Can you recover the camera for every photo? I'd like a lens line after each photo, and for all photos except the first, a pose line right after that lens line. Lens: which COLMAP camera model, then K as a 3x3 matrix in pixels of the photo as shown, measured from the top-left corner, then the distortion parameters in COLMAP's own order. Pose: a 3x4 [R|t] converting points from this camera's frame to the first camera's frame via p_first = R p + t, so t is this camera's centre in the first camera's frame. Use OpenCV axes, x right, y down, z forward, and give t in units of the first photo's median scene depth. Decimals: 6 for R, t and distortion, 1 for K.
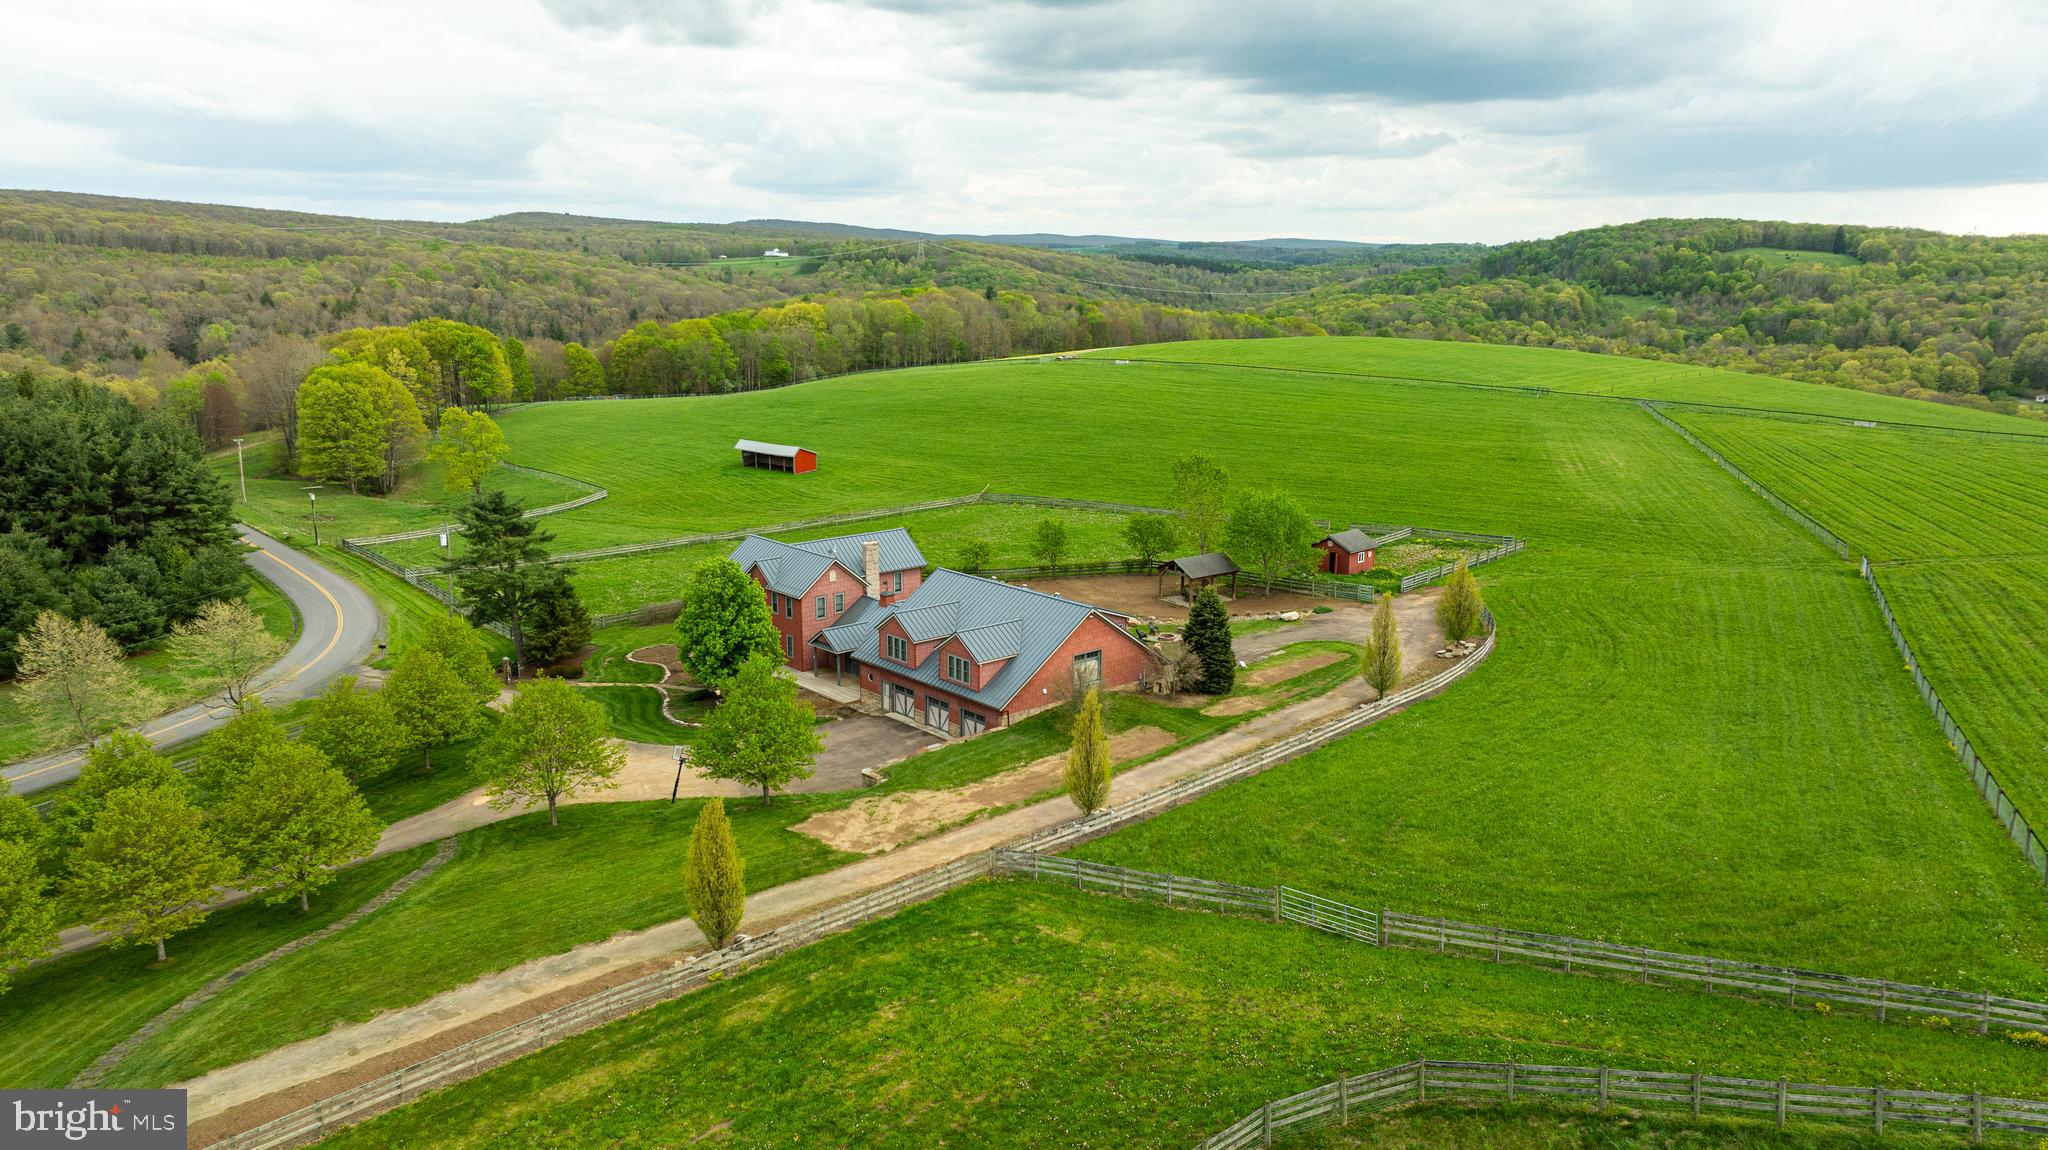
lens RADIAL K [[1449.2, 0, 1023.9], [0, 1449.2, 581.2], [0, 0, 1]] dist [-0.038155, 0.043915]
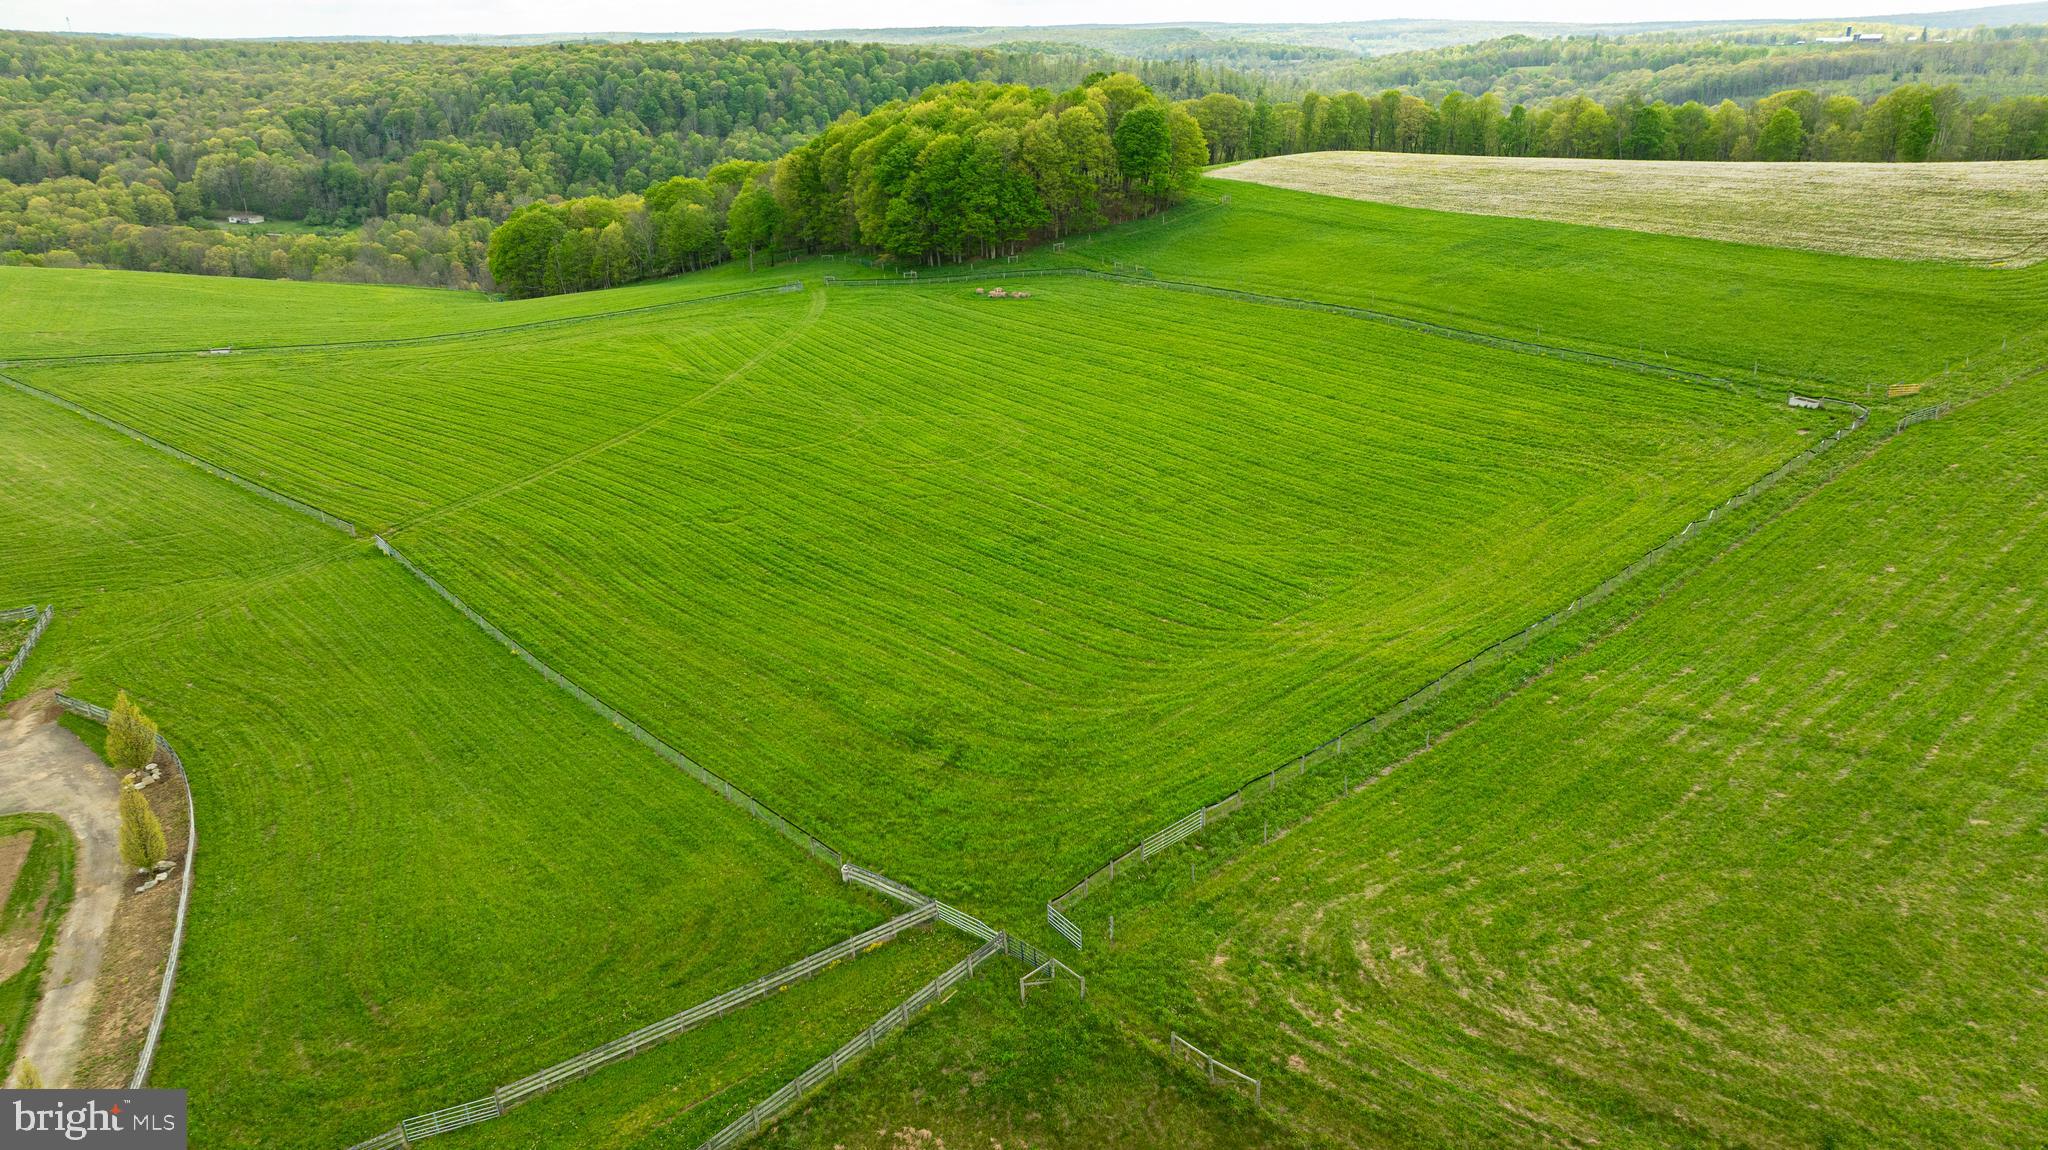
lens RADIAL K [[1449.2, 0, 1019.3], [0, 1449.2, 575.5], [0, 0, 1]] dist [-0.038155, 0.043915]
pose [[0.428104, -0.321592, 0.844574, -0.028696], [0.205563, 0.944698, 0.255520, -0.025802], [-0.880040, 0.064224, 0.470536, -0.002792]]
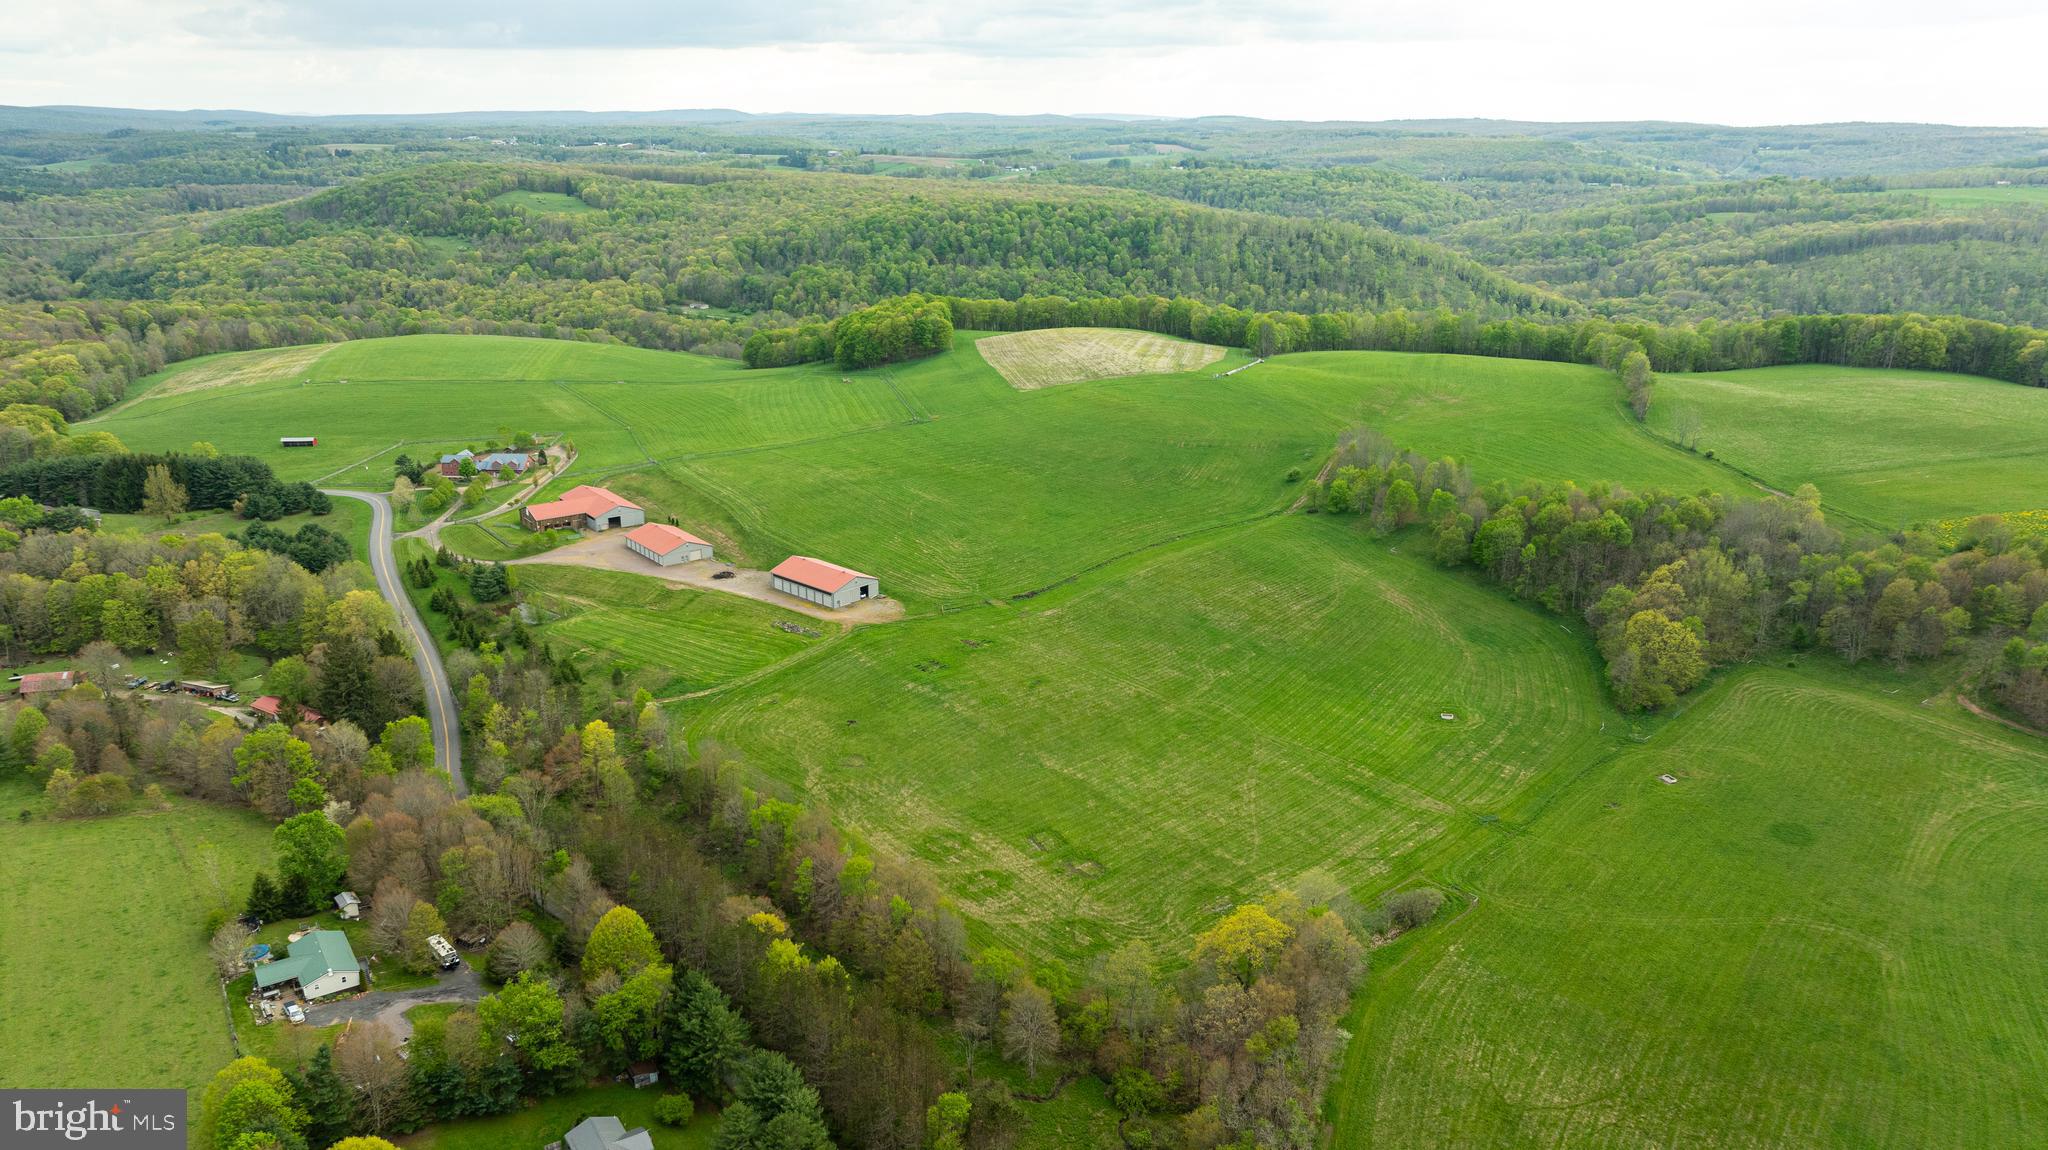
lens RADIAL K [[1449.2, 0, 1018.5], [0, 1449.2, 566.6], [0, 0, 1]] dist [-0.038155, 0.043915]
pose [[0.691633, -0.218194, 0.688502, -0.315015], [0.157356, 0.975898, 0.151201, -0.012837], [-0.704899, 0.003764, 0.709298, -0.542308]]
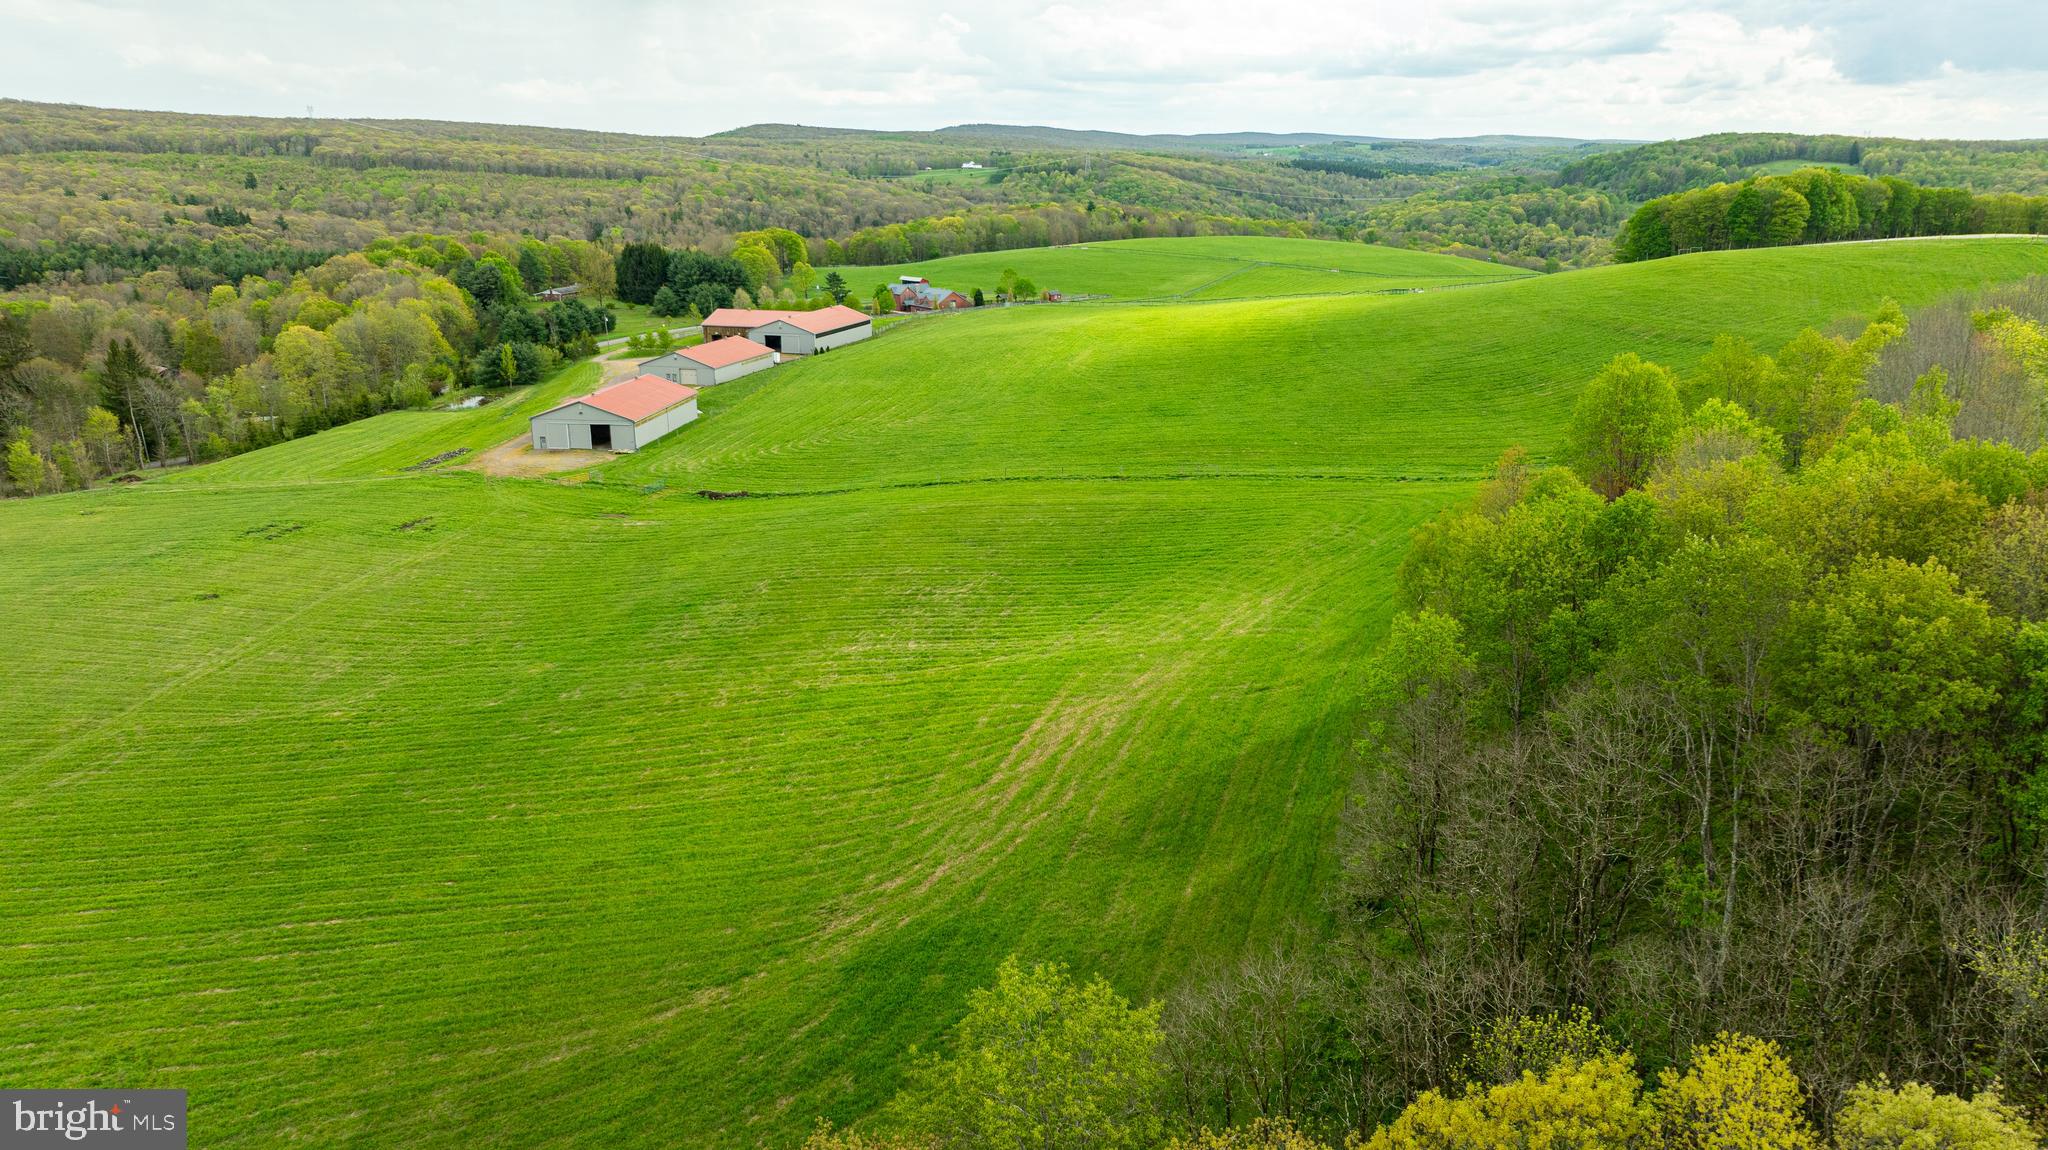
lens RADIAL K [[1449.2, 0, 1025.9], [0, 1449.2, 567.6], [0, 0, 1]] dist [-0.038155, 0.043915]
pose [[0.989622, 0.032201, -0.140039, 0.105683], [-0.023936, 0.997893, 0.060303, 0.068608], [0.141686, -0.056325, 0.988308, -0.409093]]
